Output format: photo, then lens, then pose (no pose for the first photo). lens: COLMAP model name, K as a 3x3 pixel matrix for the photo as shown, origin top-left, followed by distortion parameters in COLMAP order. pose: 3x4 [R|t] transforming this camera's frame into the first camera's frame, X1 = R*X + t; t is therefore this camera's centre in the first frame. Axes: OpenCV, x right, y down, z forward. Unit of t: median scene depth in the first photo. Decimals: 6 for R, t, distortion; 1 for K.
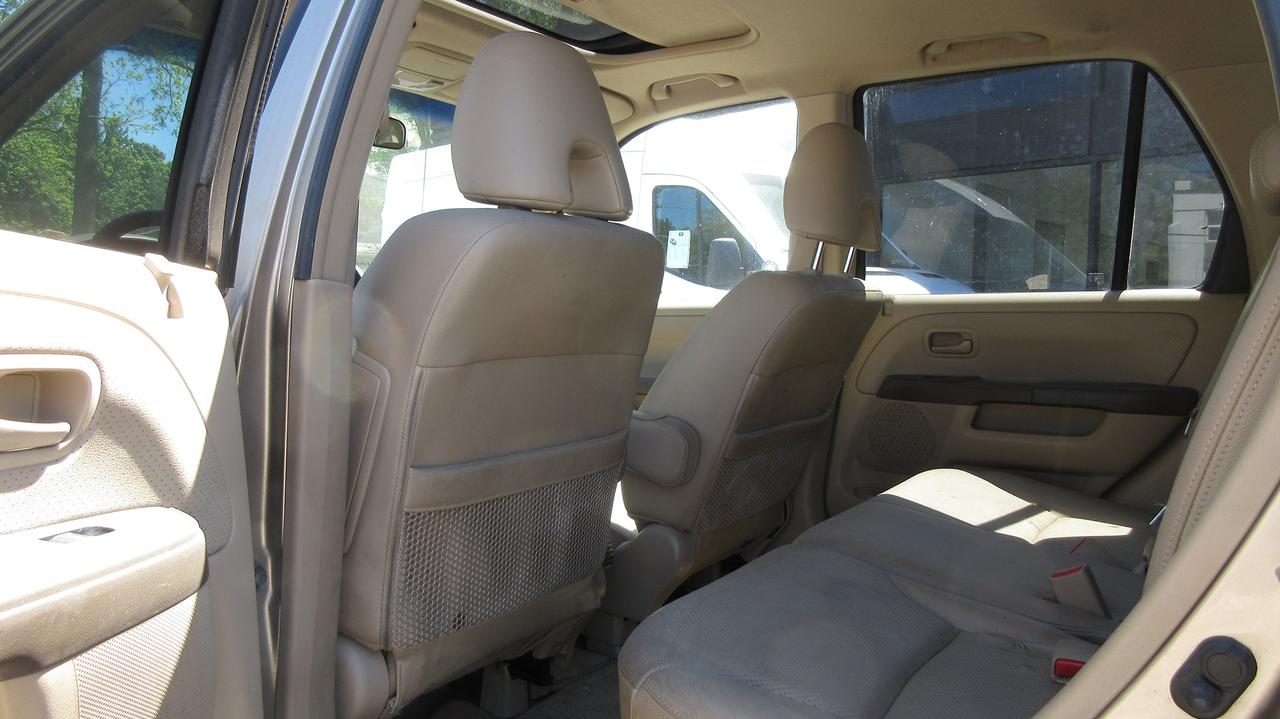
lens RADIAL K [[943.9, 0, 640.0], [0, 943.9, 359.5], [0, 0, 1]] dist [-0.018669, 0.040690]
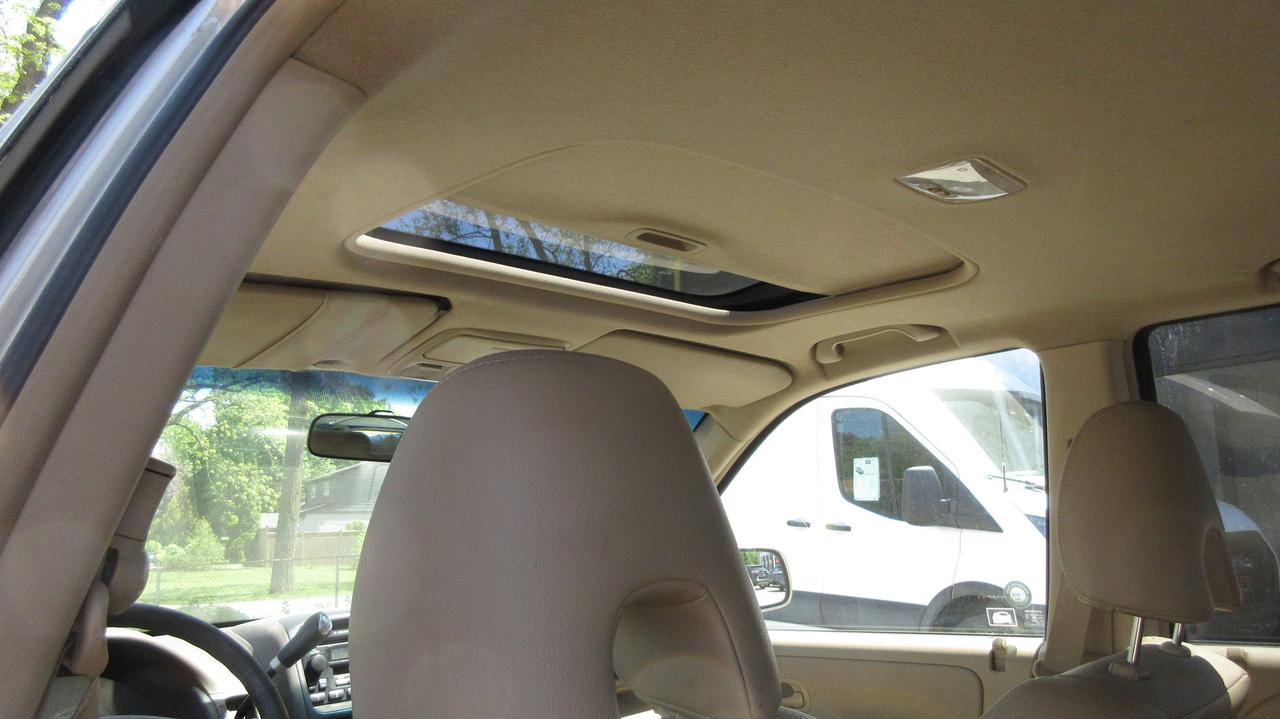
lens RADIAL K [[943.9, 0, 640.0], [0, 943.9, 359.5], [0, 0, 1]] dist [-0.018669, 0.040690]
pose [[0.980160, -0.073315, -0.184150, 0.012378], [0.031248, 0.974615, -0.221696, -0.125198], [0.195729, 0.211543, 0.957570, 0.296295]]
